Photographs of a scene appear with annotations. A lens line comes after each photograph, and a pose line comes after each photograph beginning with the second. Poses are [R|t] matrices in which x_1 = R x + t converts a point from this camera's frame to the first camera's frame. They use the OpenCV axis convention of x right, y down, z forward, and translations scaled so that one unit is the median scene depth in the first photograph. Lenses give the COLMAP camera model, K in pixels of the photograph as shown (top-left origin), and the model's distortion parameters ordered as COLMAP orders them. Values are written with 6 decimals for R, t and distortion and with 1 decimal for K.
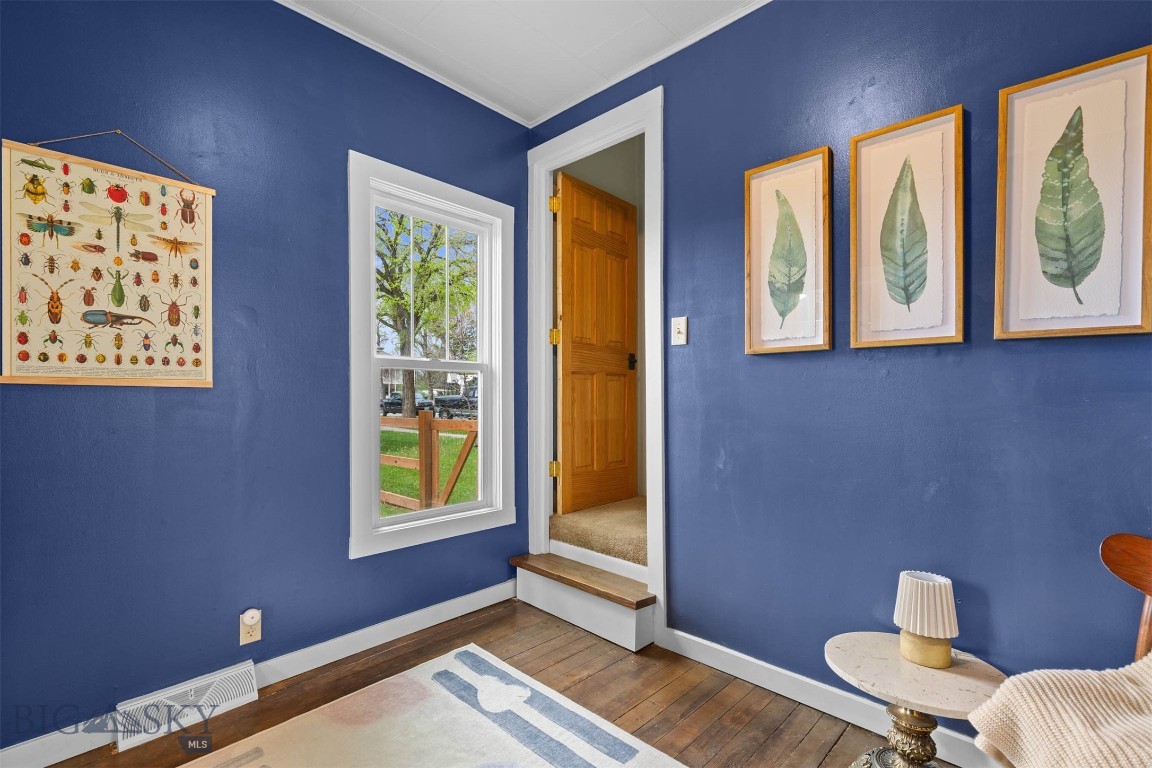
lens RADIAL K [[522.0, 0, 576.5], [0, 522.0, 391.0], [0, 0, 1]] dist [0.008756, -0.000661]
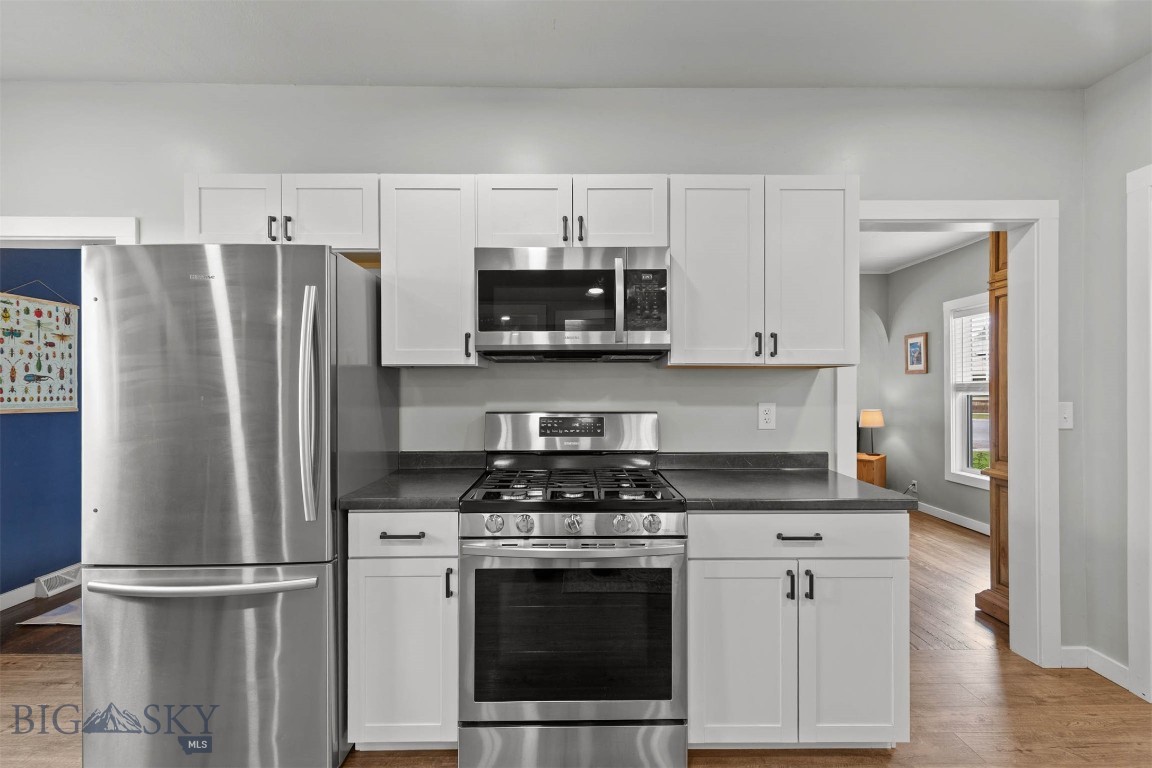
lens RADIAL K [[522.0, 0, 577.7], [0, 522.0, 385.8], [0, 0, 1]] dist [0.008756, -0.000661]
pose [[0.704969, 0.000354, 0.709238, -0.847785], [-0.003937, 0.999986, 0.003415, -0.122682], [-0.709227, -0.005200, 0.704961, -1.769279]]
